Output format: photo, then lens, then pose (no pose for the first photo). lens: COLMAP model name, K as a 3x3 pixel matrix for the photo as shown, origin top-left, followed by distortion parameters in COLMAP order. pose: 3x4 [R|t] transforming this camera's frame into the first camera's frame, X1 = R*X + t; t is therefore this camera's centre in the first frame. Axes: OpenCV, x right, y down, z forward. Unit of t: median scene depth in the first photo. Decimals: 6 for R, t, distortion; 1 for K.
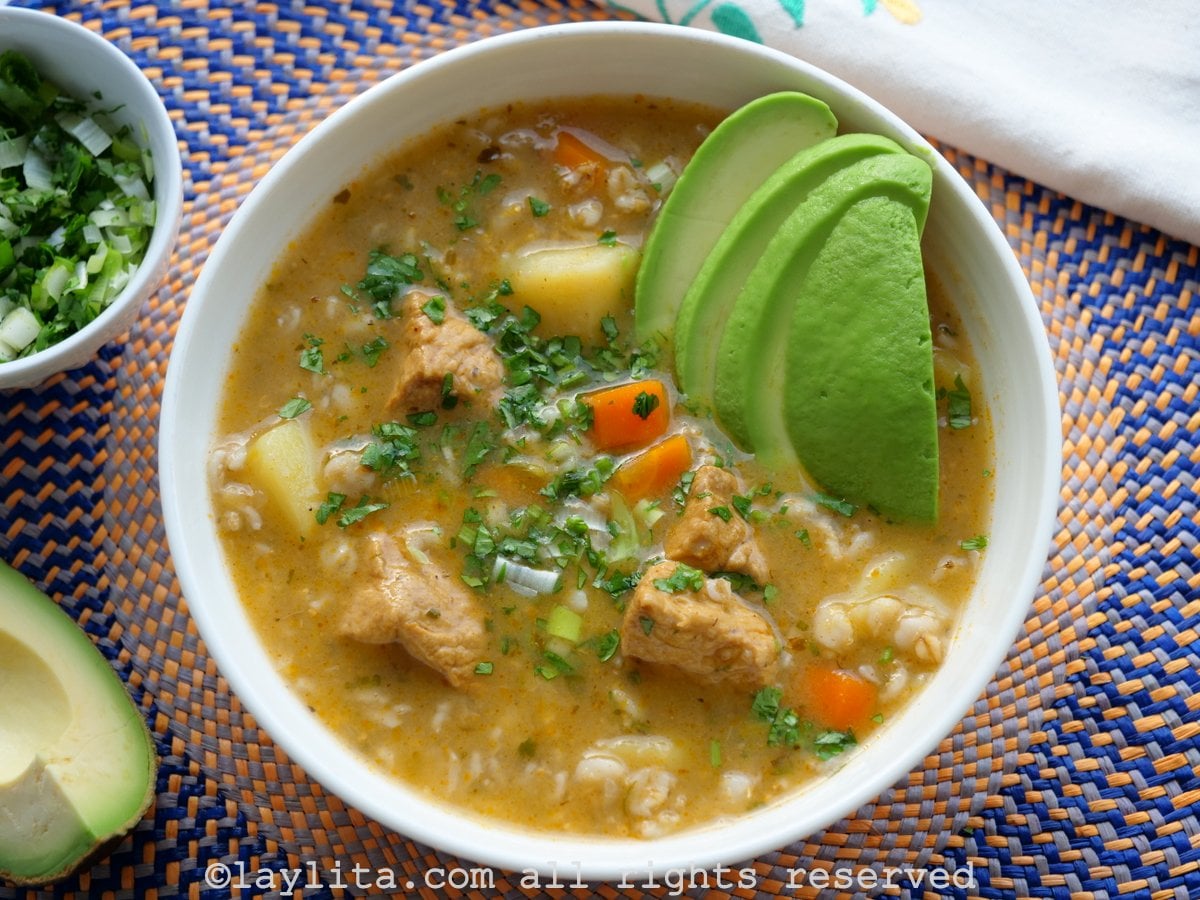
lens RADIAL K [[2140.8, 0, 604.0], [0, 2140.8, 451.9], [0, 0, 1]] dist [0.010517, 0.000000]
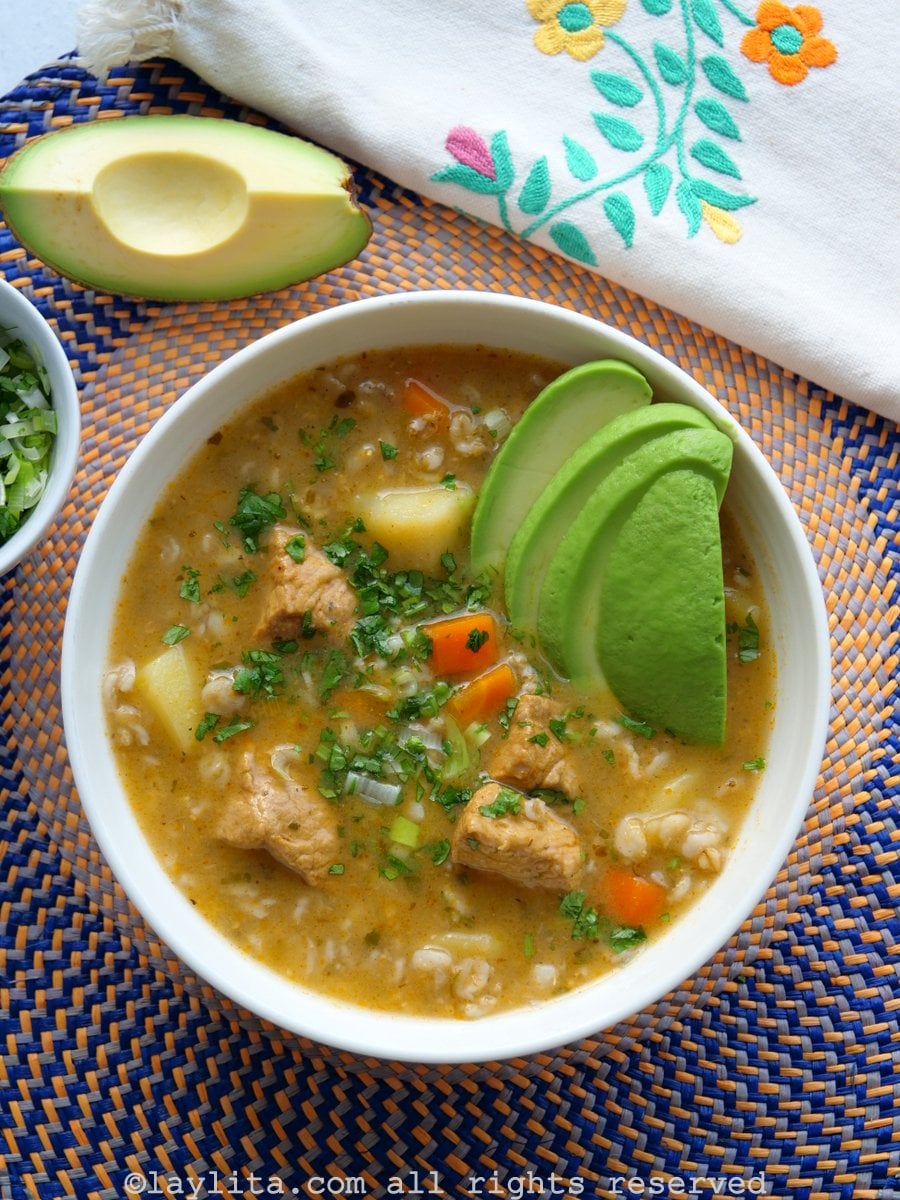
lens RADIAL K [[2140.8, 0, 455.8], [0, 2140.8, 602.3], [0, 0, 1]] dist [0.010517, 0.000000]
pose [[0.999801, 0.018860, -0.006522, 0.014443], [-0.017135, 0.978850, 0.203863, -0.271216], [0.010229, -0.203710, 0.978978, -0.129753]]
